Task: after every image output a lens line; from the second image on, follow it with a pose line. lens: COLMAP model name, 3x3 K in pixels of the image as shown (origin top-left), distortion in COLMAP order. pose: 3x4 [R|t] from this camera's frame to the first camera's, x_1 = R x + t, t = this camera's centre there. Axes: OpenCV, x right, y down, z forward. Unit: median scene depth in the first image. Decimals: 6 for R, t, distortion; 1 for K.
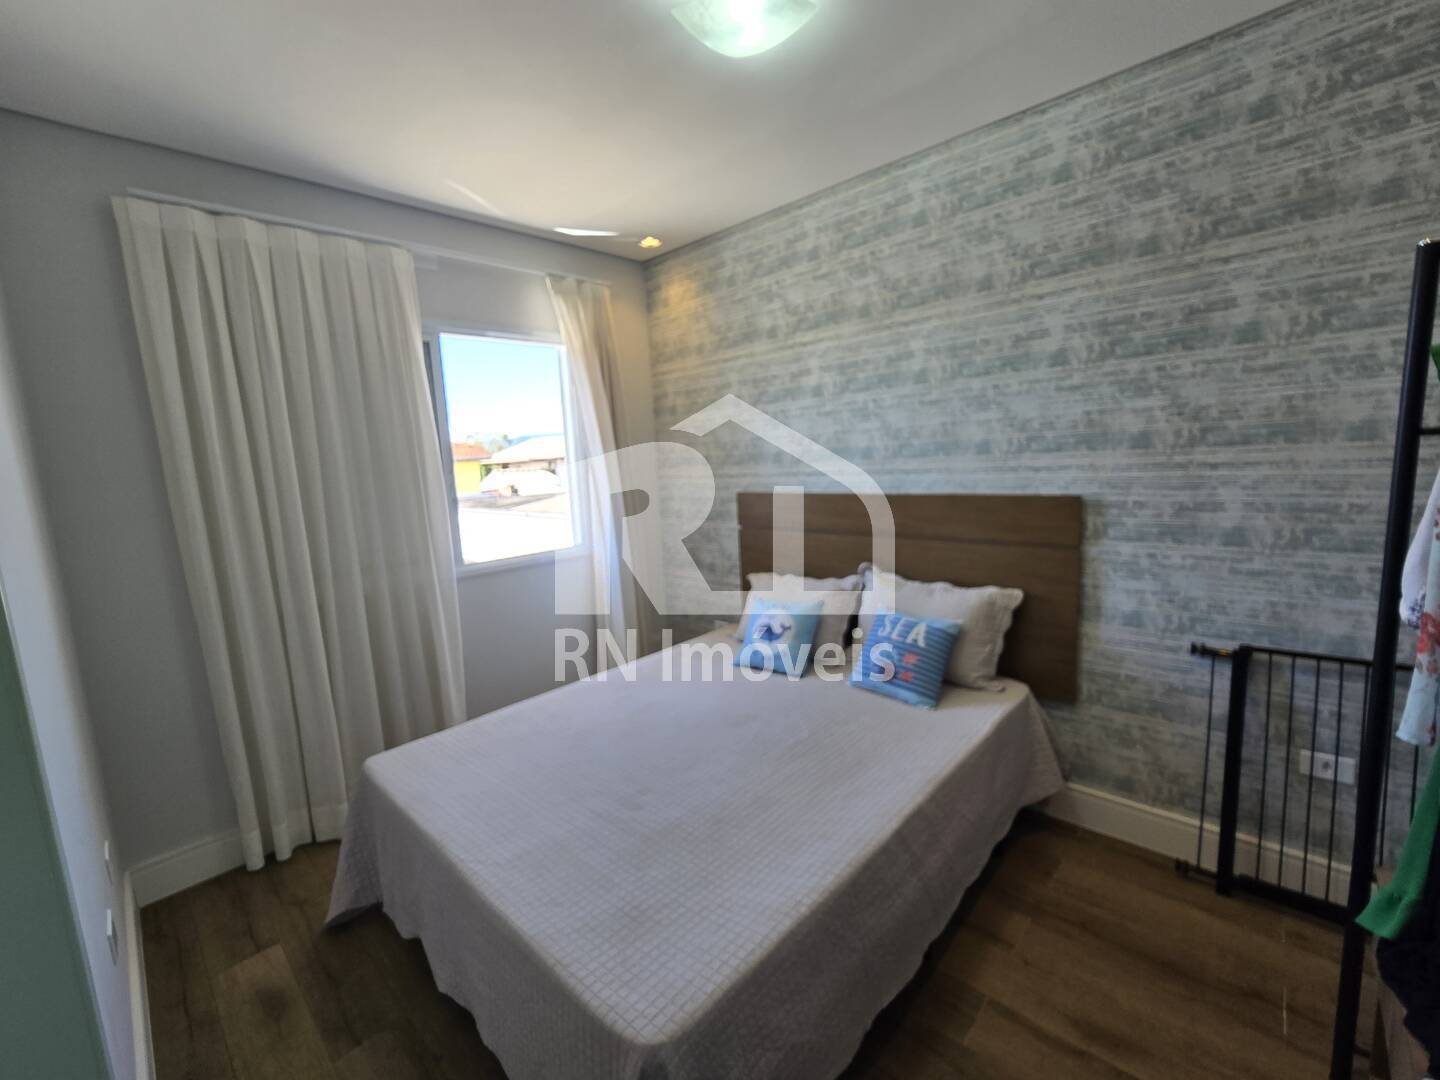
lens RADIAL K [[590.2, 0, 719.5], [0, 590.2, 544.0], [0, 0, 1]] dist [-0.006309, 0.002076]
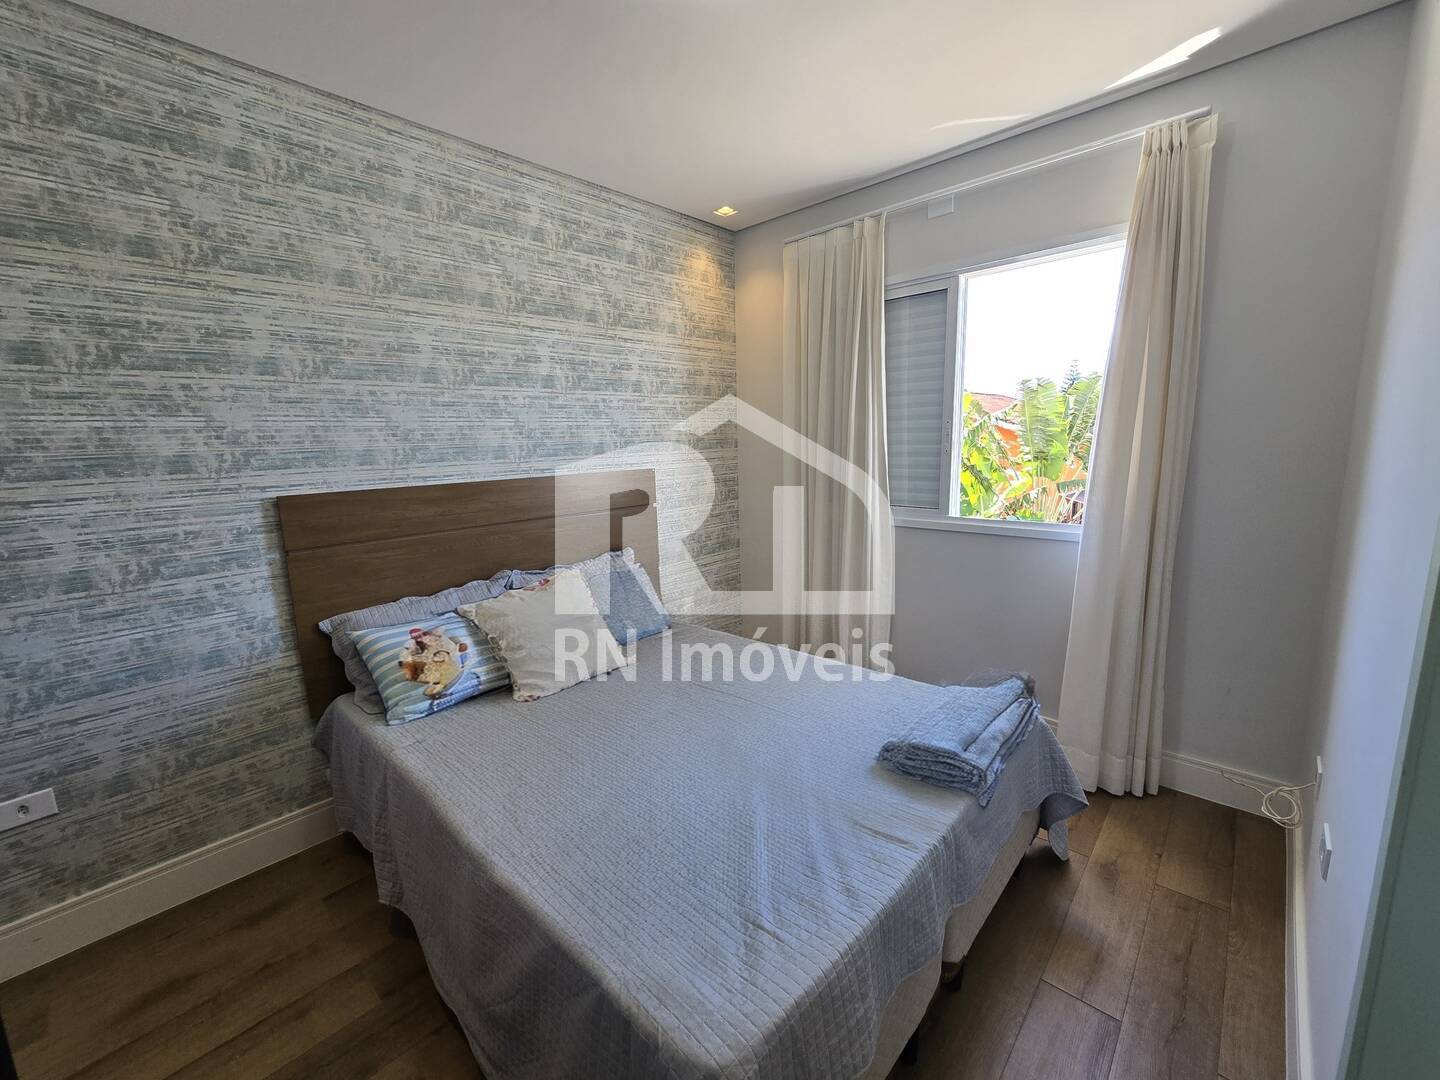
lens RADIAL K [[590.2, 0, 722.5], [0, 590.2, 529.9], [0, 0, 1]] dist [-0.006309, 0.002076]
pose [[0.005364, -0.091888, 0.995755, -0.049929], [0.182071, 0.979215, 0.089381, -0.714199], [-0.983271, 0.180818, 0.021983, -0.110699]]
